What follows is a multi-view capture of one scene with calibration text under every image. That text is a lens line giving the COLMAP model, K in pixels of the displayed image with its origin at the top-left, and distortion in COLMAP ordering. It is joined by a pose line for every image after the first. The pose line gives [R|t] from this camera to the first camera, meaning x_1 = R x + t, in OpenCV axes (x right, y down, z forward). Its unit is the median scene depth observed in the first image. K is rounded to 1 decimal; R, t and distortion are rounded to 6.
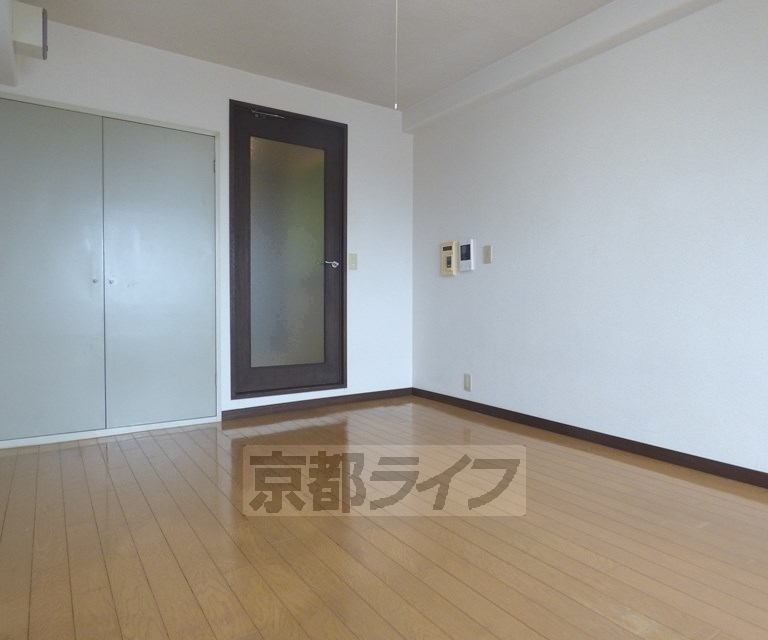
lens RADIAL K [[519.7, 0, 387.3], [0, 519.7, 319.1], [0, 0, 1]] dist [-0.015500, 0.002583]
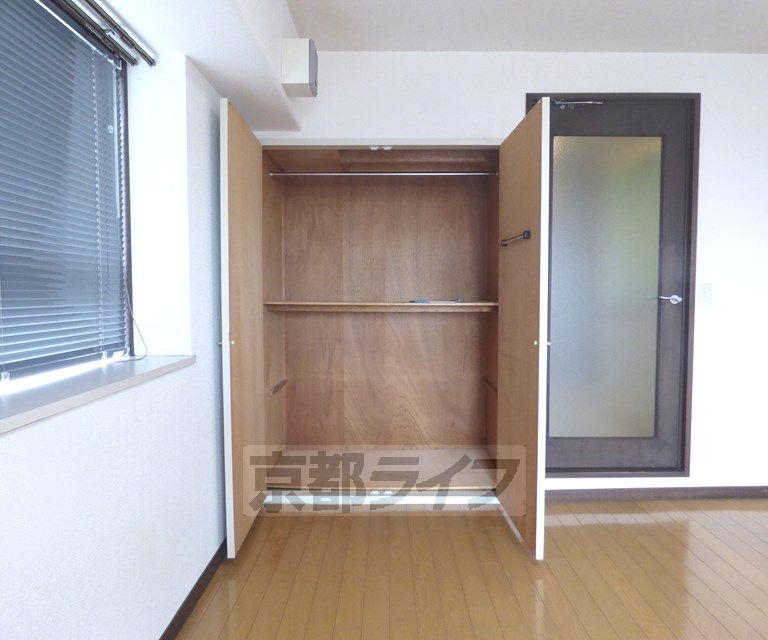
lens RADIAL K [[519.7, 0, 387.3], [0, 519.7, 319.1], [0, 0, 1]] dist [-0.015500, 0.002583]
pose [[0.823536, 0.025492, -0.566691, -0.025044], [-0.013816, 0.999595, 0.024887, -0.092048], [0.567096, -0.012666, 0.823554, 0.212377]]
